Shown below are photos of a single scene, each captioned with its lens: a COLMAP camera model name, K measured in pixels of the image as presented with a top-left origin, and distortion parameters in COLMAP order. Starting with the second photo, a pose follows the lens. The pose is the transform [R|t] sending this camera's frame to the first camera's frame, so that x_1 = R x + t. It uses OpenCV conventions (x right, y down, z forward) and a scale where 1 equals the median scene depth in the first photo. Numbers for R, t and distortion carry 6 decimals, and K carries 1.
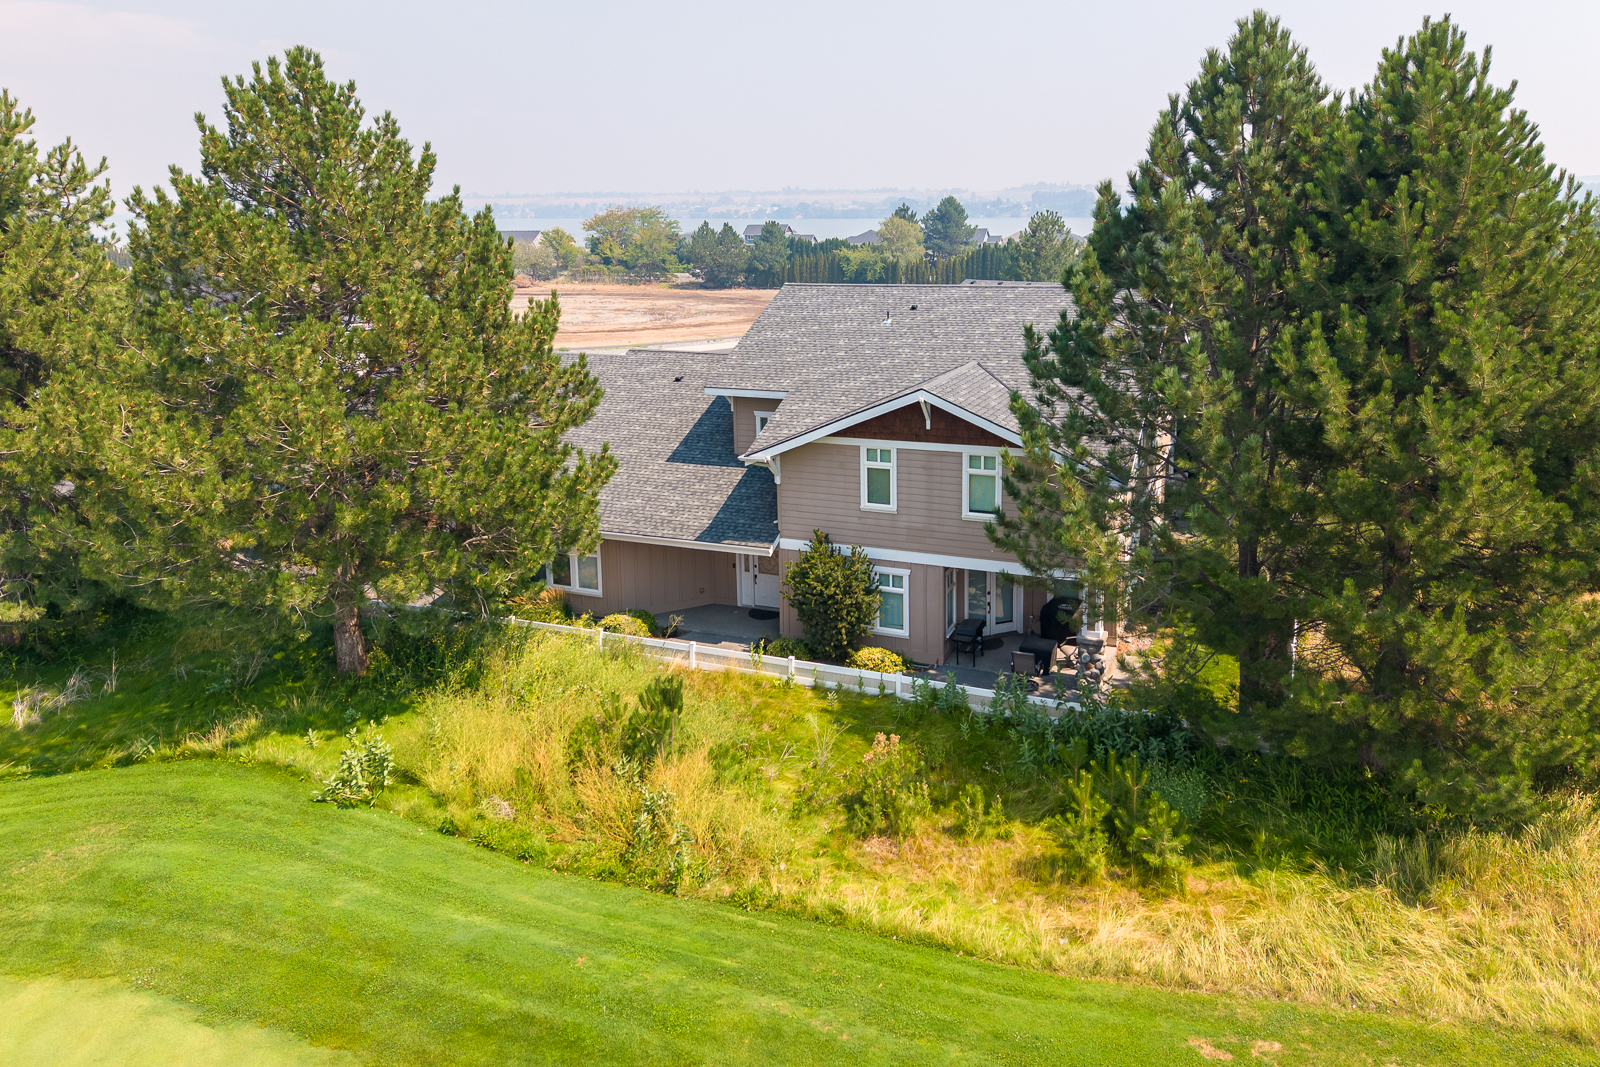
lens RADIAL K [[1152.3, 0, 800.0], [0, 1152.3, 533.5], [0, 0, 1]] dist [0.234471, 0.000310]
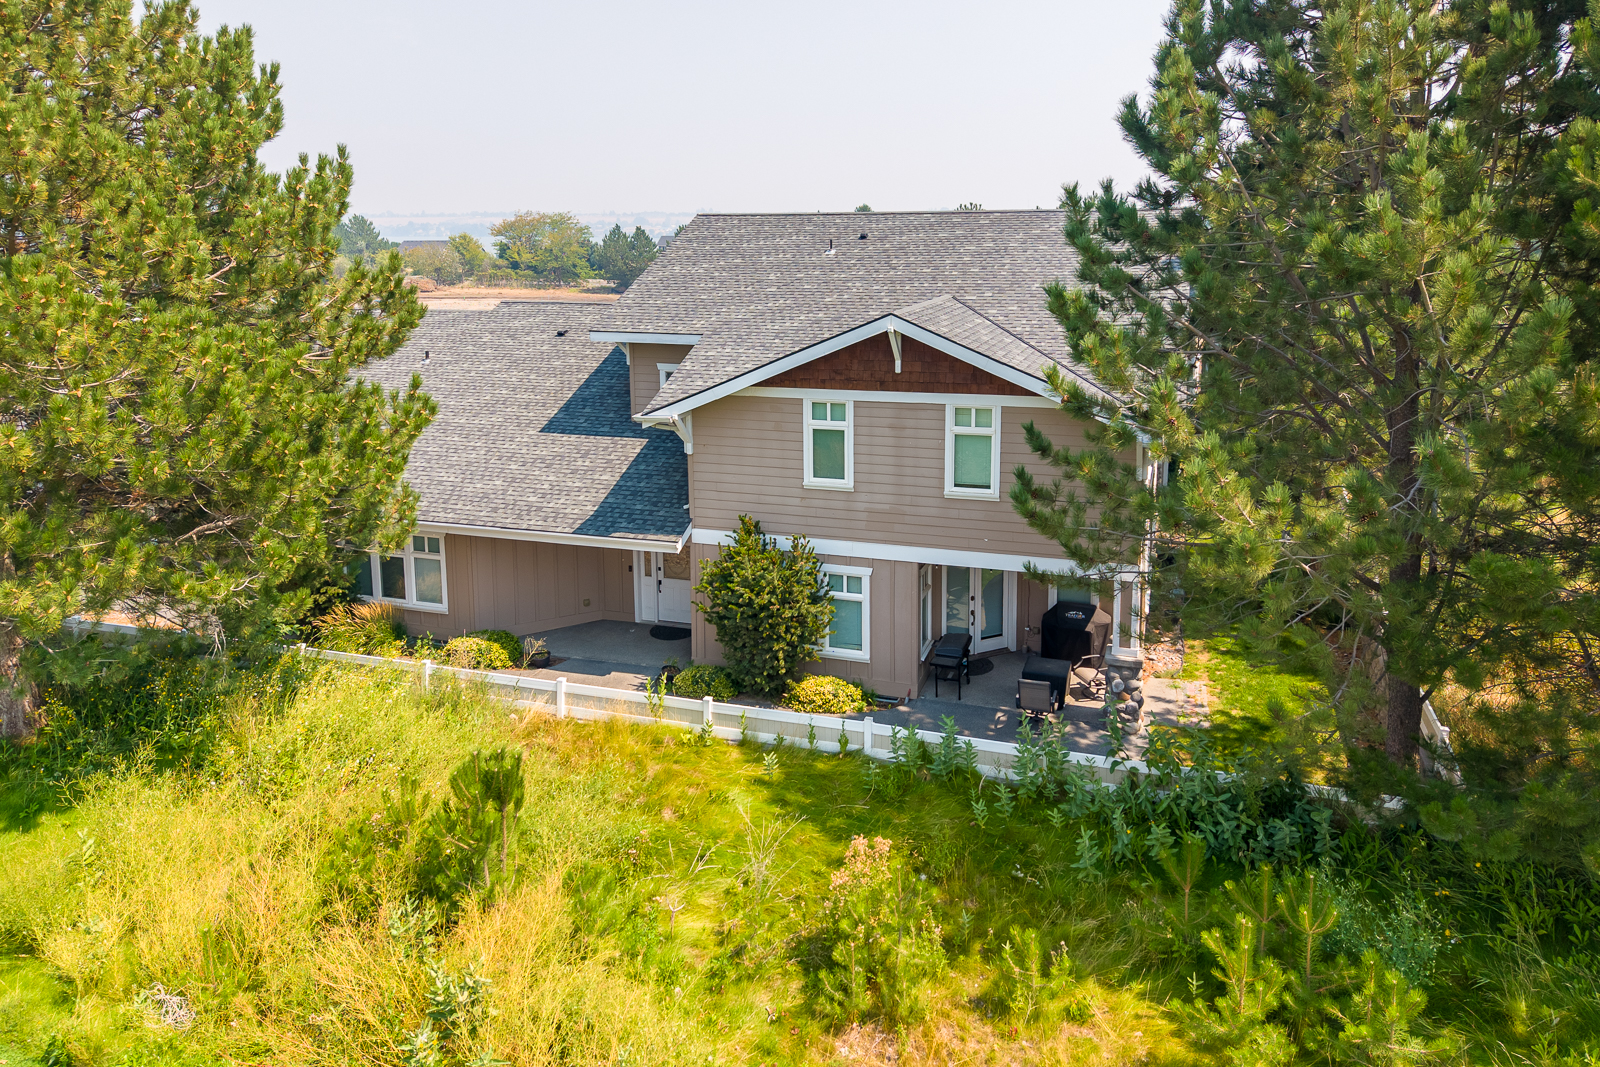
lens RADIAL K [[1112.9, 0, 861.7], [0, 1112.9, 479.2], [0, 0, 1]] dist [0.075014, -0.071161]
pose [[0.991441, -0.002336, 0.130538, -0.003149], [0.009970, 0.998275, -0.057860, 0.017196], [-0.130177, 0.058667, 0.989754, 0.325132]]
